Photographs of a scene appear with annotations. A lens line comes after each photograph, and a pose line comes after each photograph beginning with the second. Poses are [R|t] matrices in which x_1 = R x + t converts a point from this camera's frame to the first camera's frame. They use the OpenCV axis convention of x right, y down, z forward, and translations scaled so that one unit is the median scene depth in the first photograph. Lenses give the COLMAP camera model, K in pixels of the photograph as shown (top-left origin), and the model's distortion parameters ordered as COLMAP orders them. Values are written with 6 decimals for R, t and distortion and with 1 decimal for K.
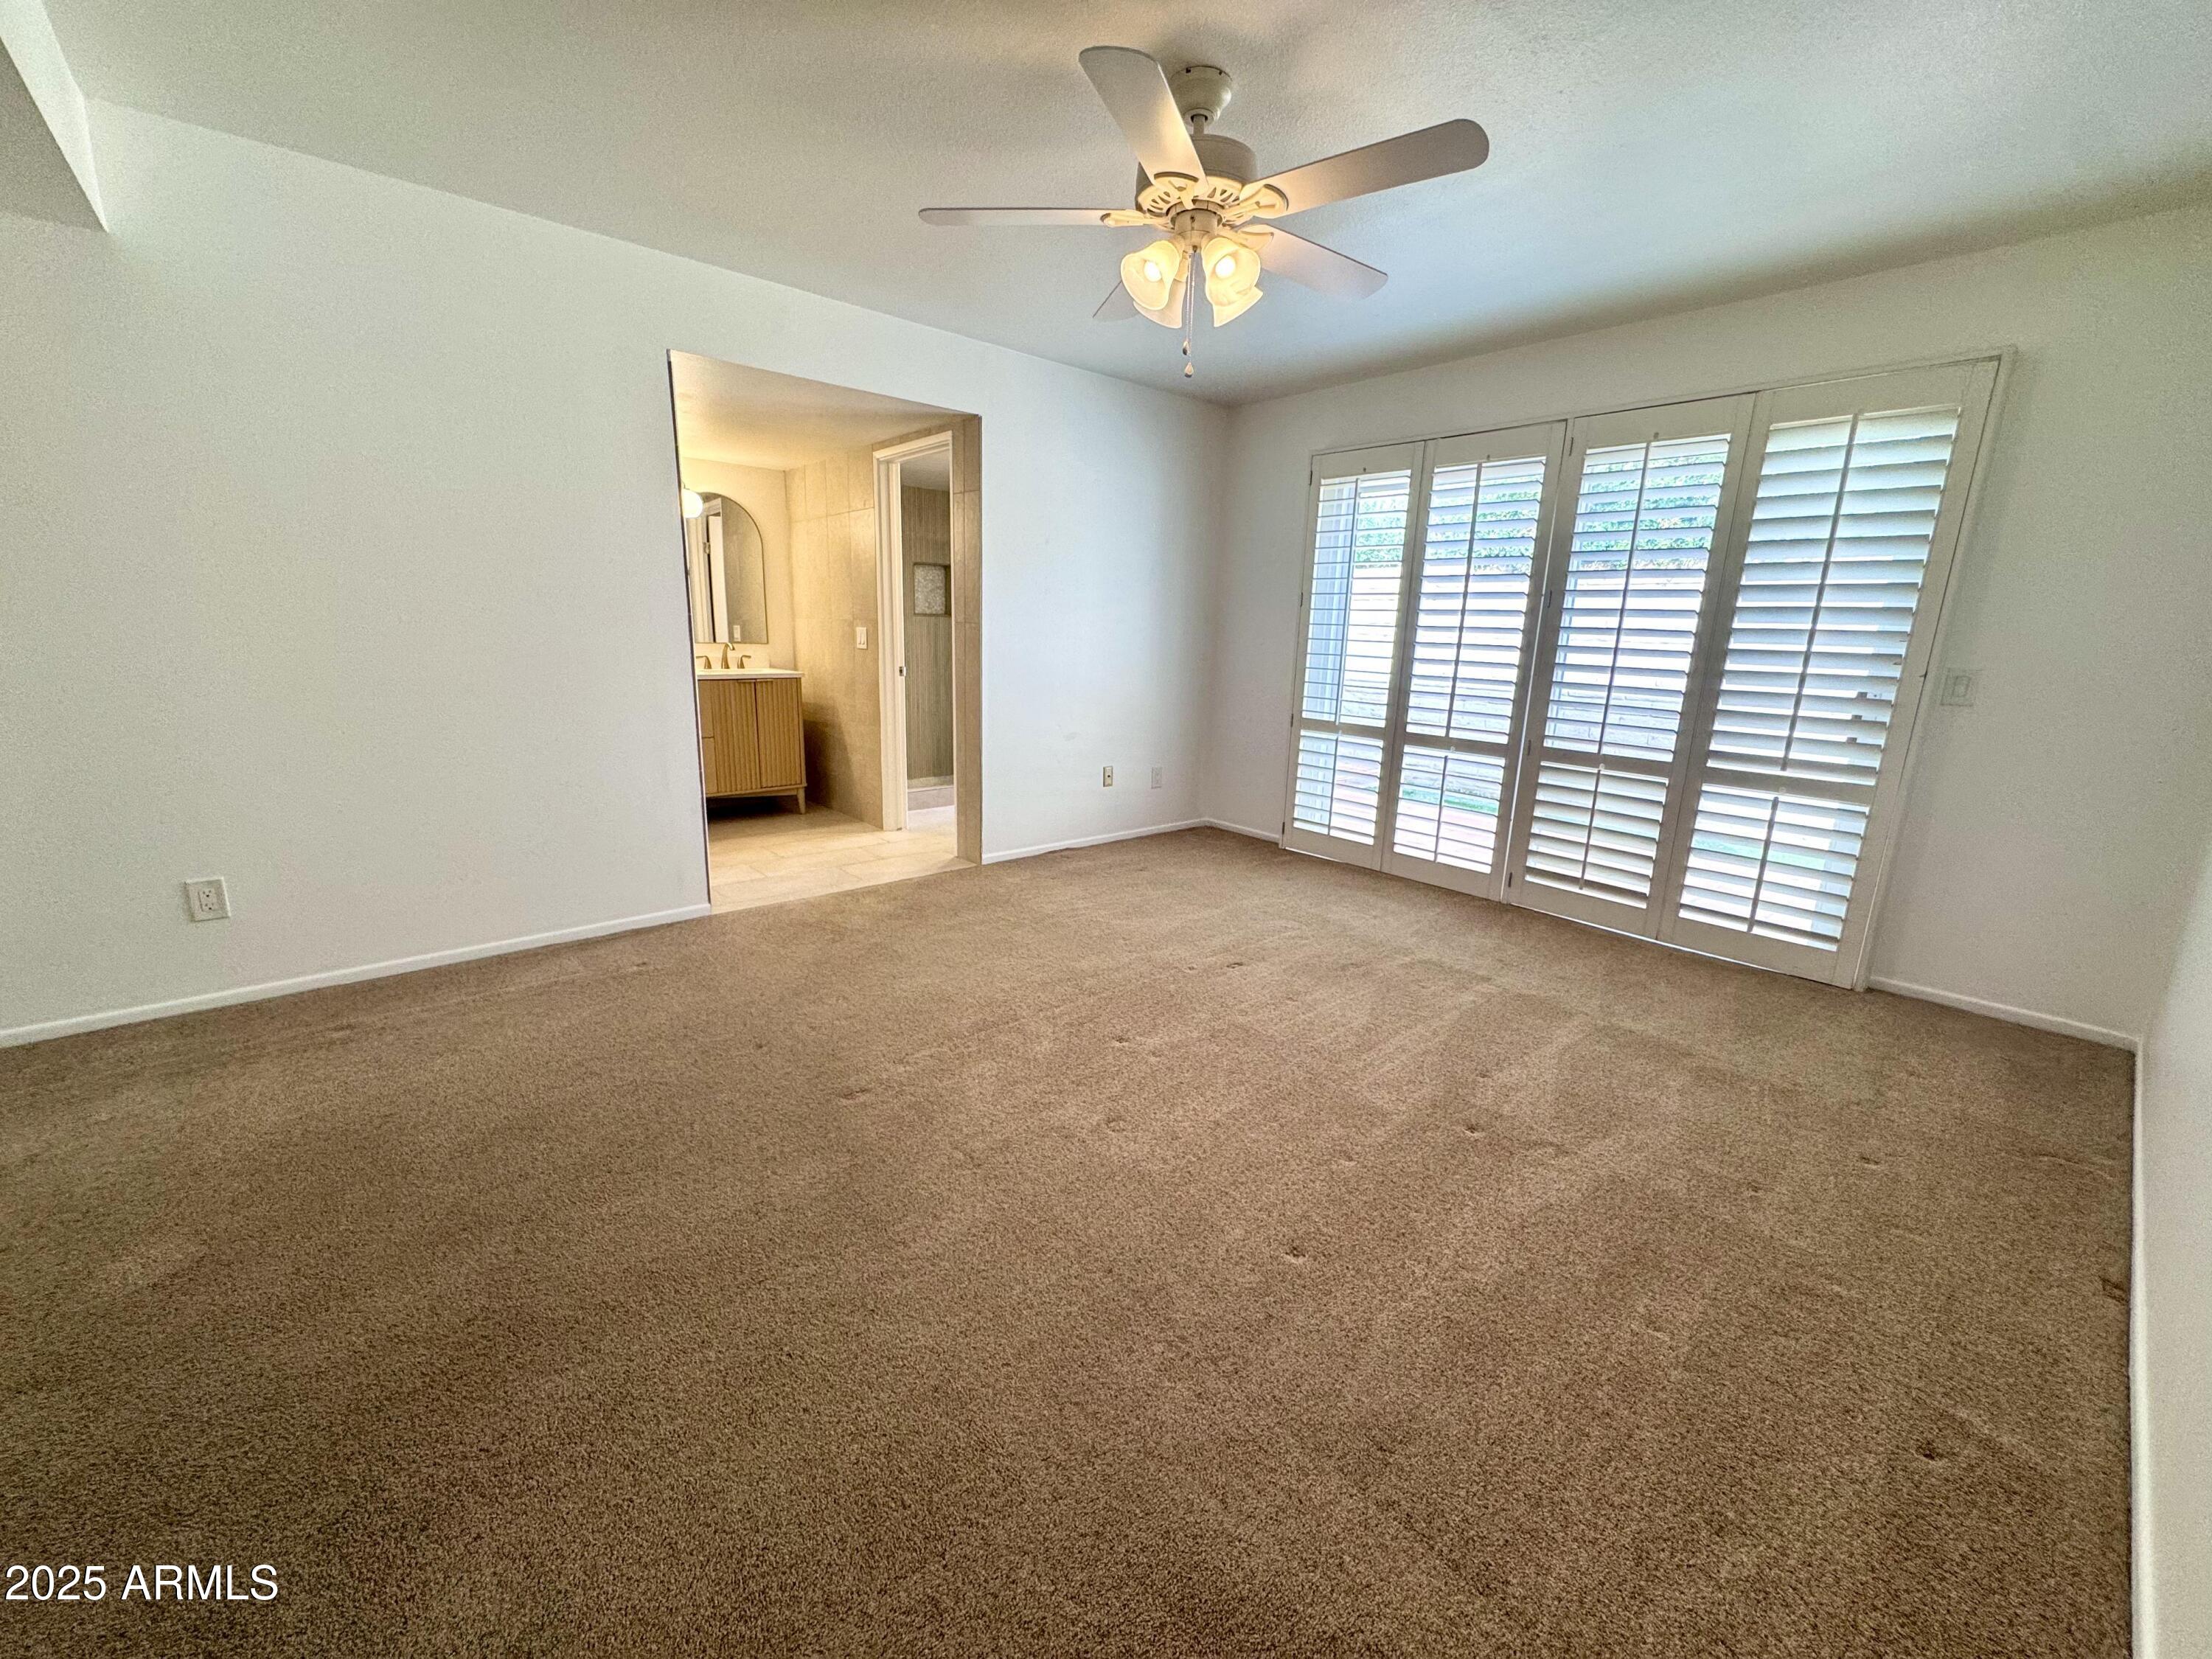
lens RADIAL K [[895.2, 0, 1101.8], [0, 895.2, 824.2], [0, 0, 1]] dist [-0.000111, -0.000009]
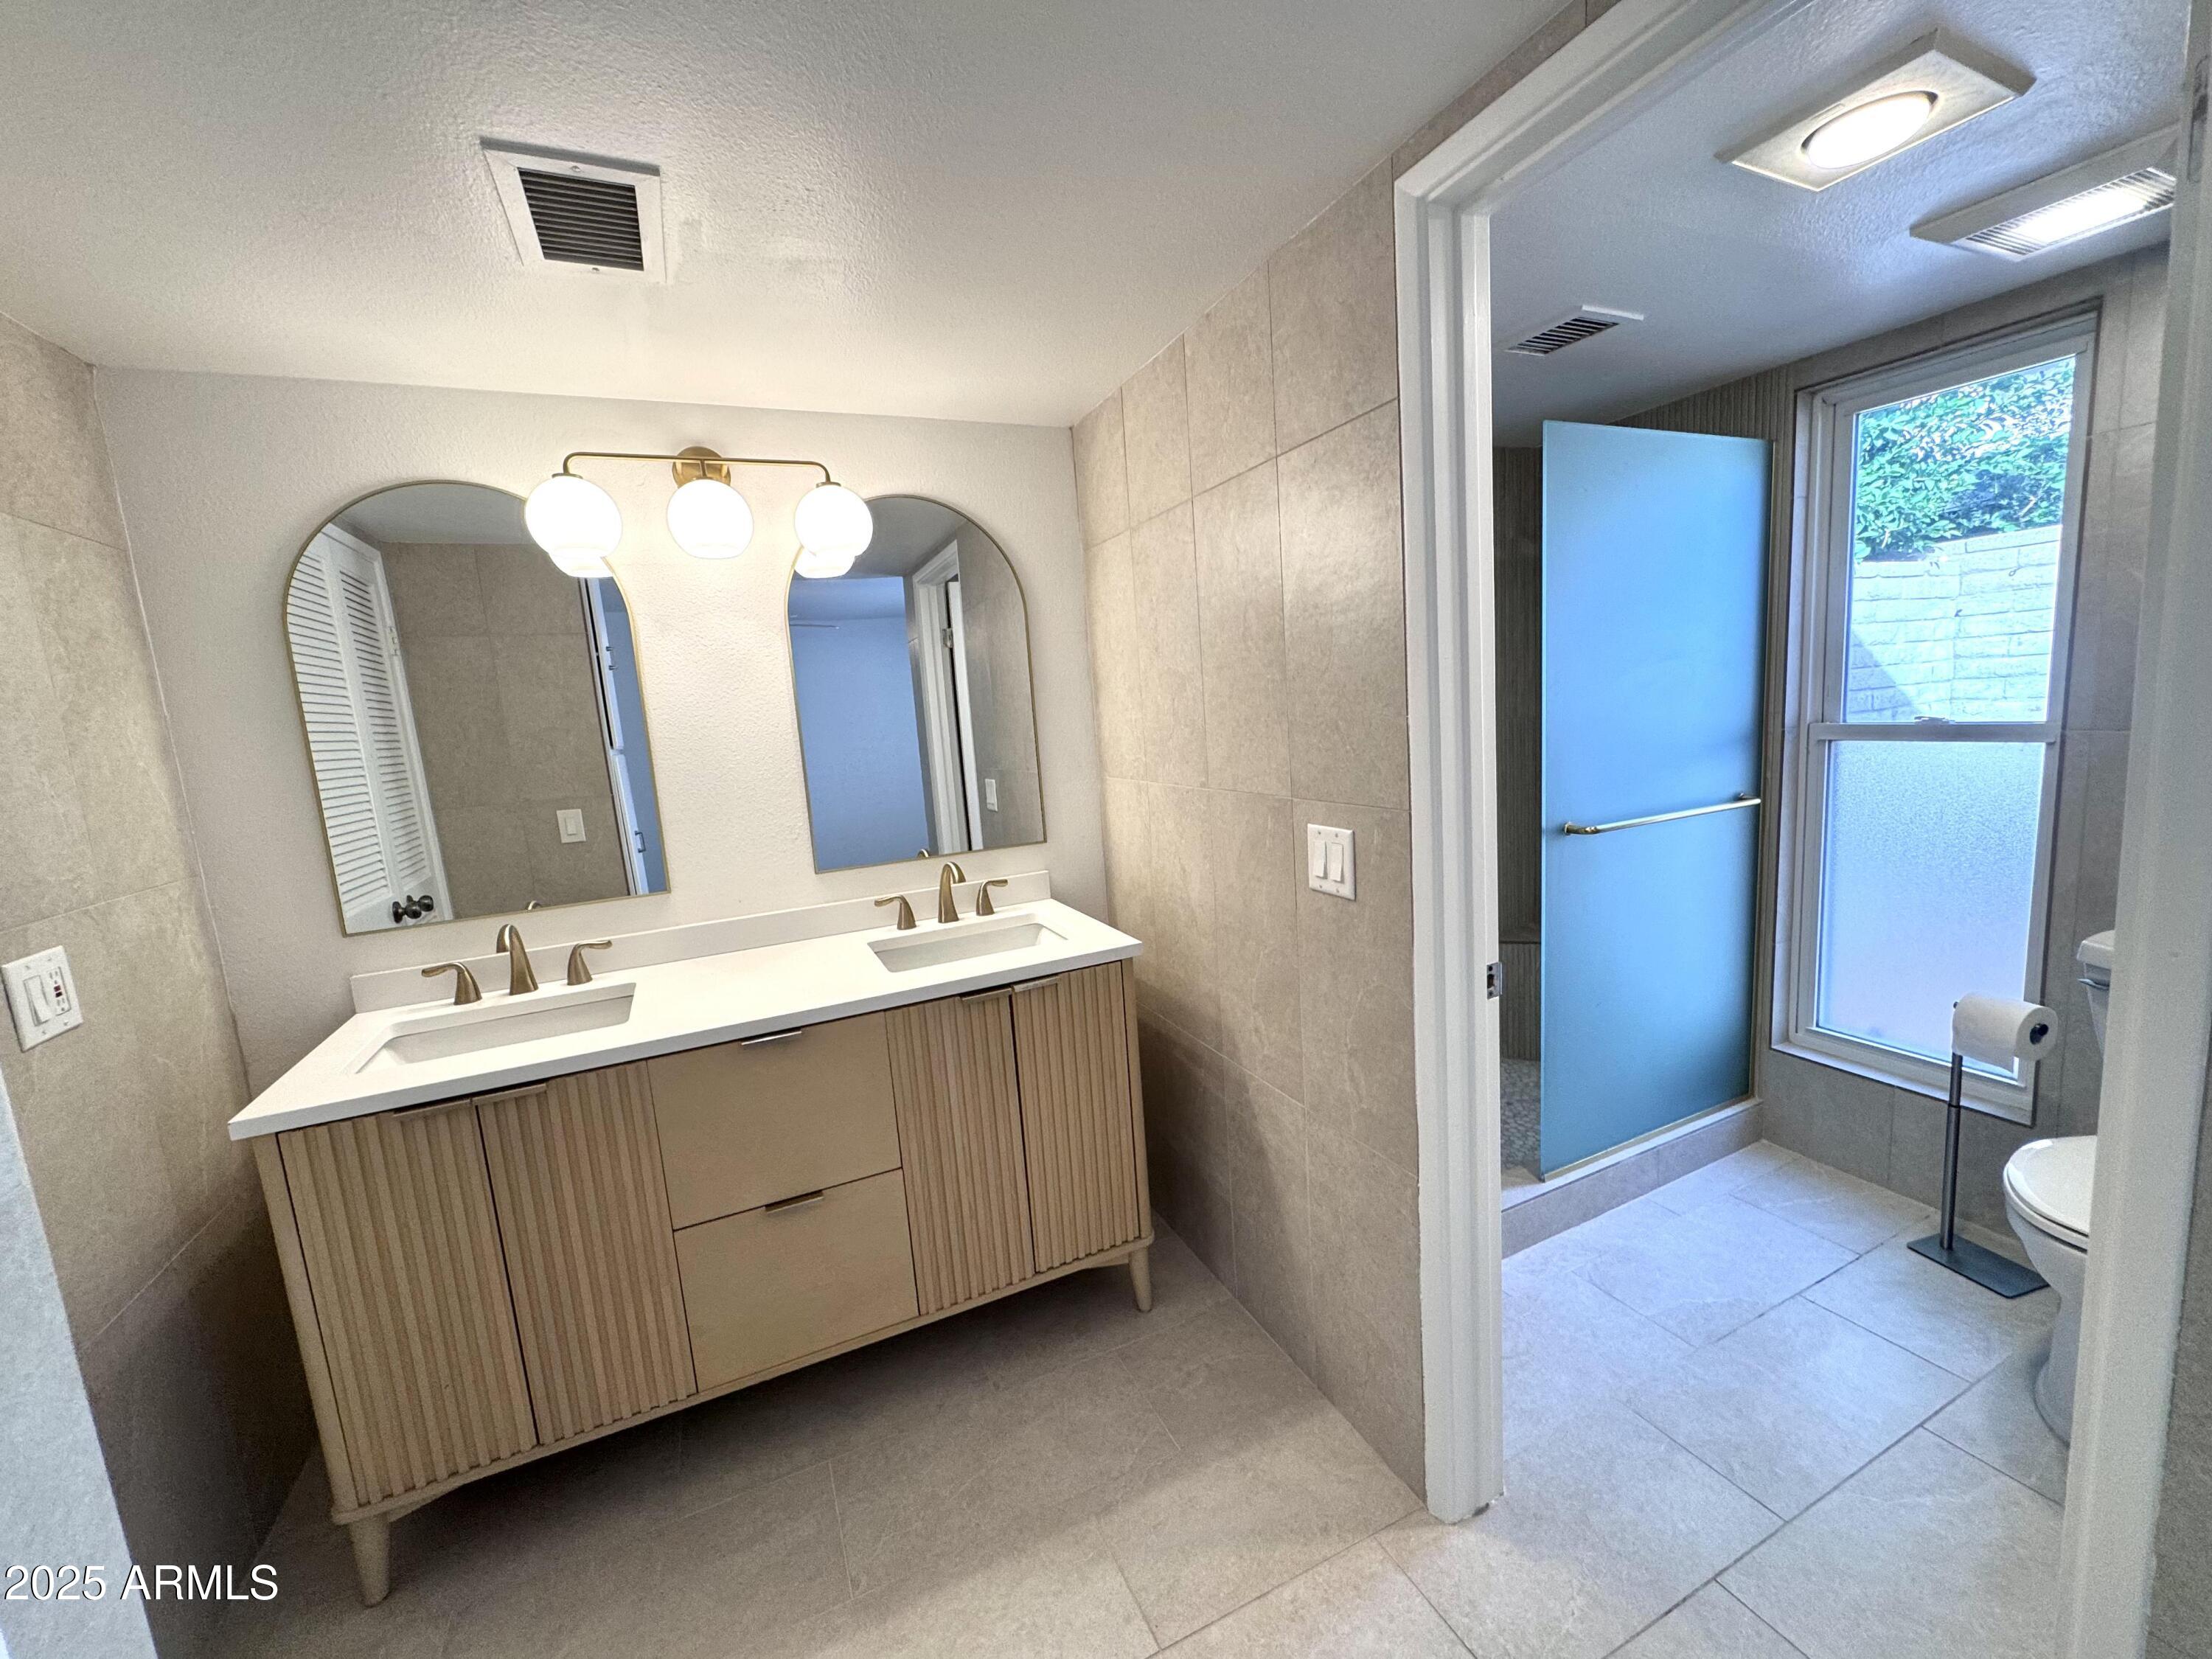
lens RADIAL K [[885.5, 0, 1105.5], [0, 885.5, 827.3], [0, 0, 1]] dist [-0.001259, -0.000119]
pose [[0.952268, -0.052737, -0.300673, -0.273298], [0.031962, 0.996775, -0.073605, -0.218189], [0.303585, 0.060482, 0.950883, 0.757674]]
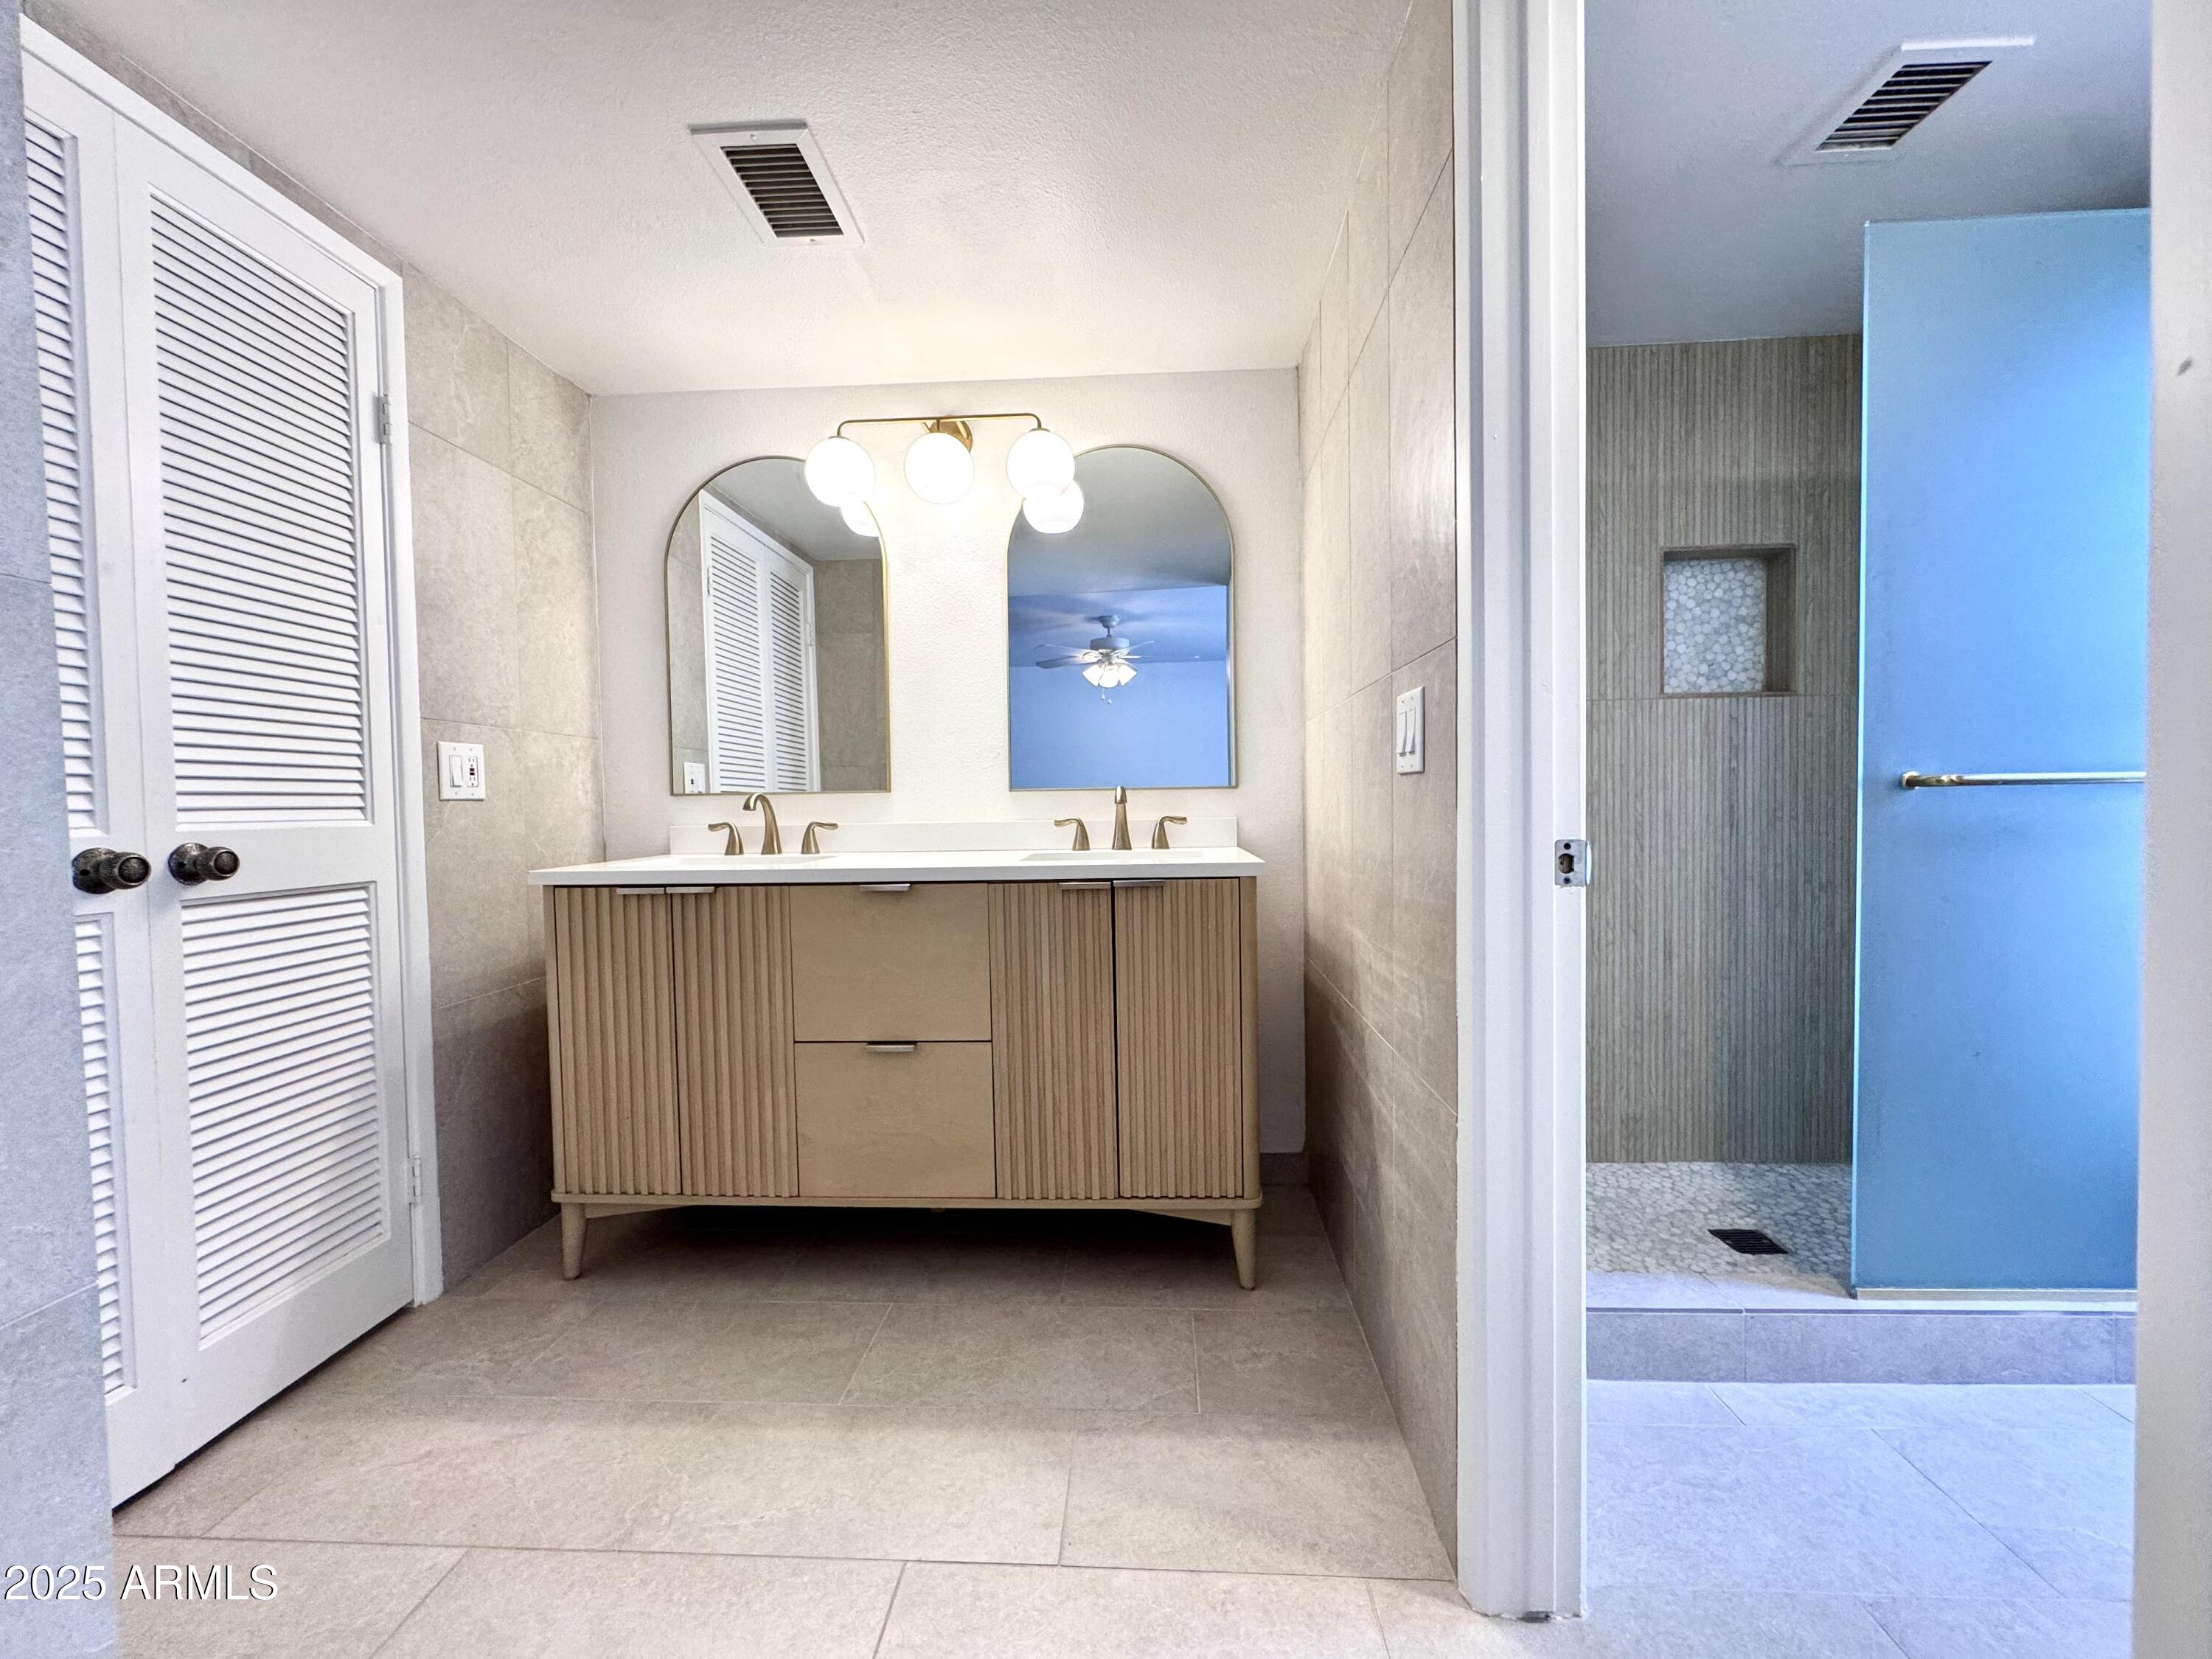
lens RADIAL K [[885.5, 0, 1105.5], [0, 885.5, 827.3], [0, 0, 1]] dist [-0.001259, -0.000119]
pose [[0.715428, -0.017528, -0.698466, -0.169553], [-0.115822, 0.982879, -0.143299, -0.147955], [0.689019, 0.183418, 0.701149, 0.841820]]
